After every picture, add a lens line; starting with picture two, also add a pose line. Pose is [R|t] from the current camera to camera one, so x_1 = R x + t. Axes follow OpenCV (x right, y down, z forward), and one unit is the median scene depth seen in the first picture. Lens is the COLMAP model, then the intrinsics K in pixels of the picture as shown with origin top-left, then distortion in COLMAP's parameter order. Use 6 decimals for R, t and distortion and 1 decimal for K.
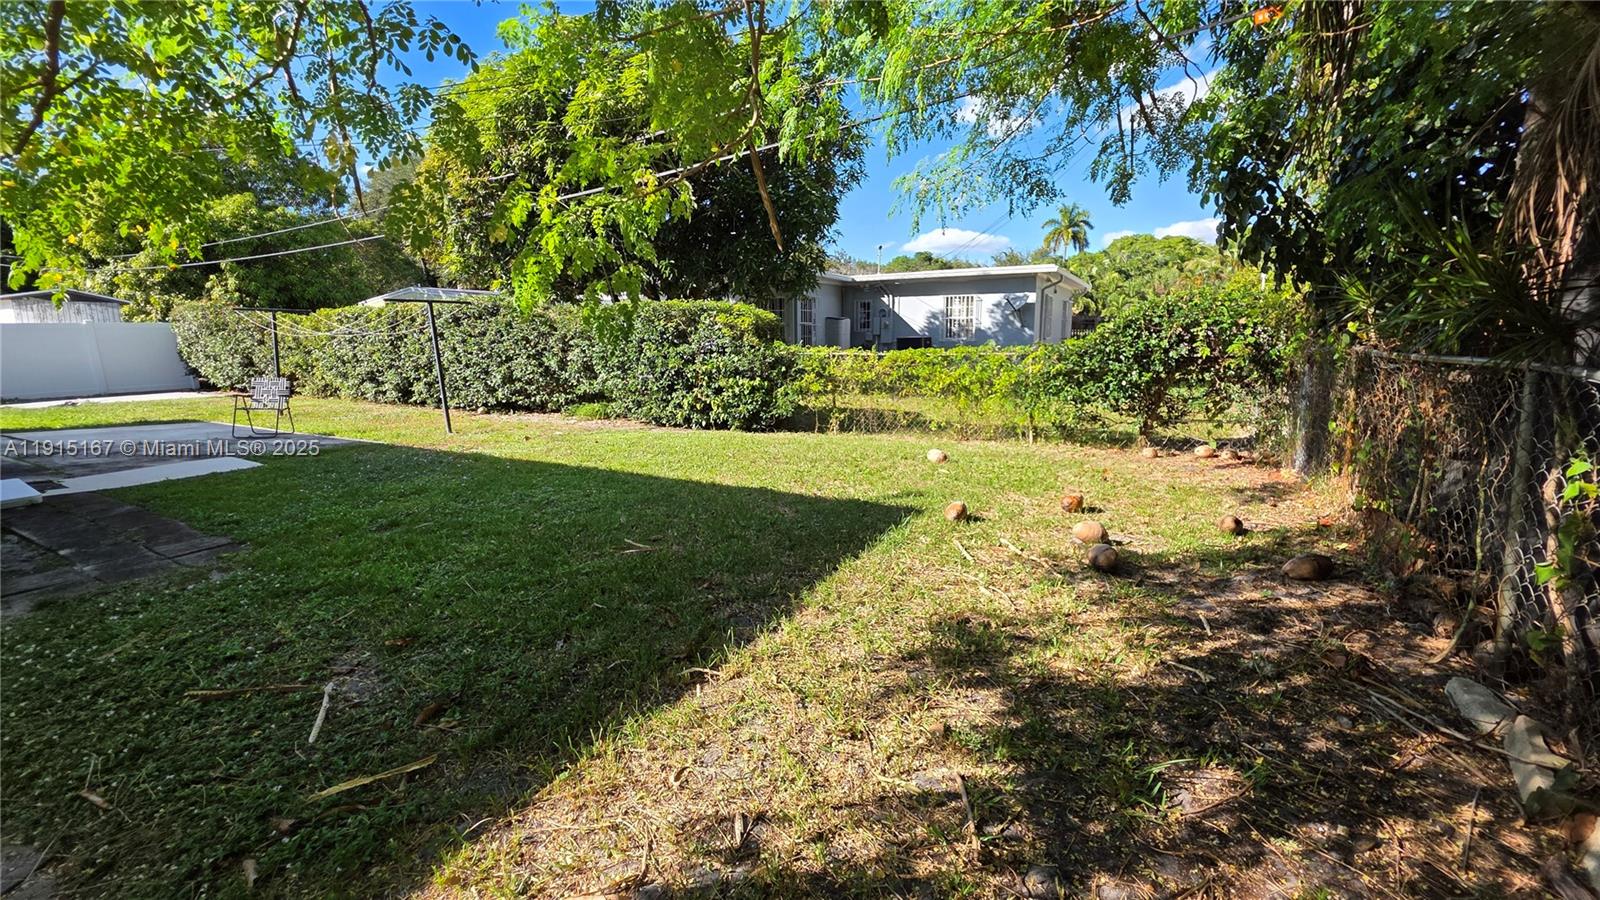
lens RADIAL K [[642.4, 0, 798.4], [0, 642.4, 443.9], [0, 0, 1]] dist [0.000279, -0.000640]
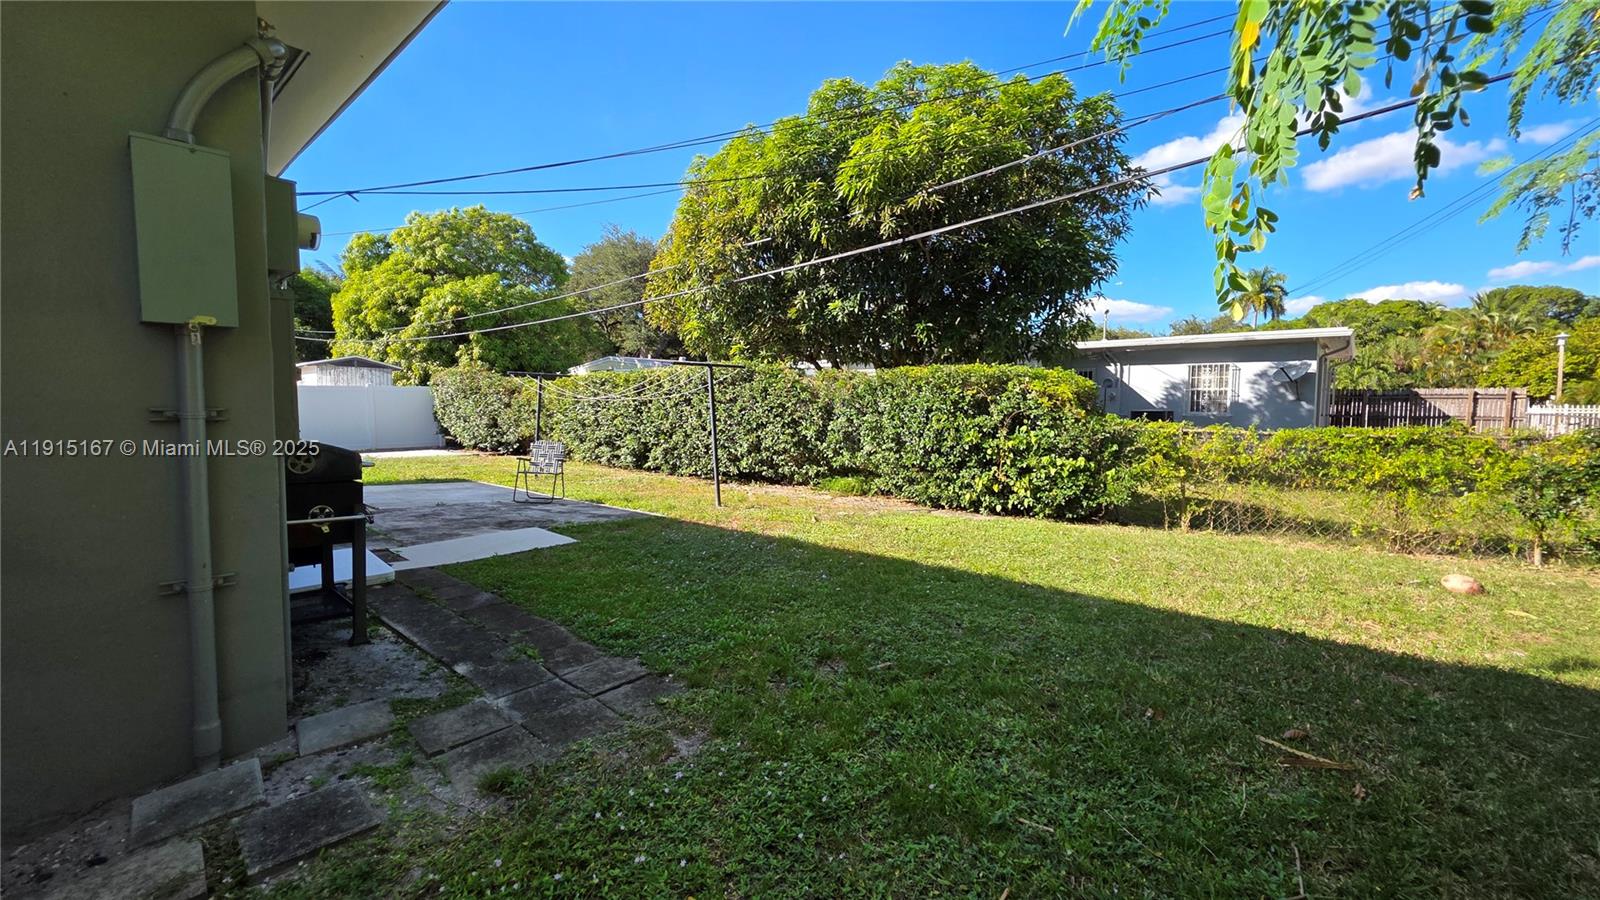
lens RADIAL K [[642.4, 0, 798.4], [0, 642.4, 443.9], [0, 0, 1]] dist [0.000279, -0.000640]
pose [[0.977972, 0.027480, -0.206918, -0.206388], [-0.049422, 0.993594, -0.101633, -0.015335], [0.202799, 0.109621, 0.973065, 0.102944]]
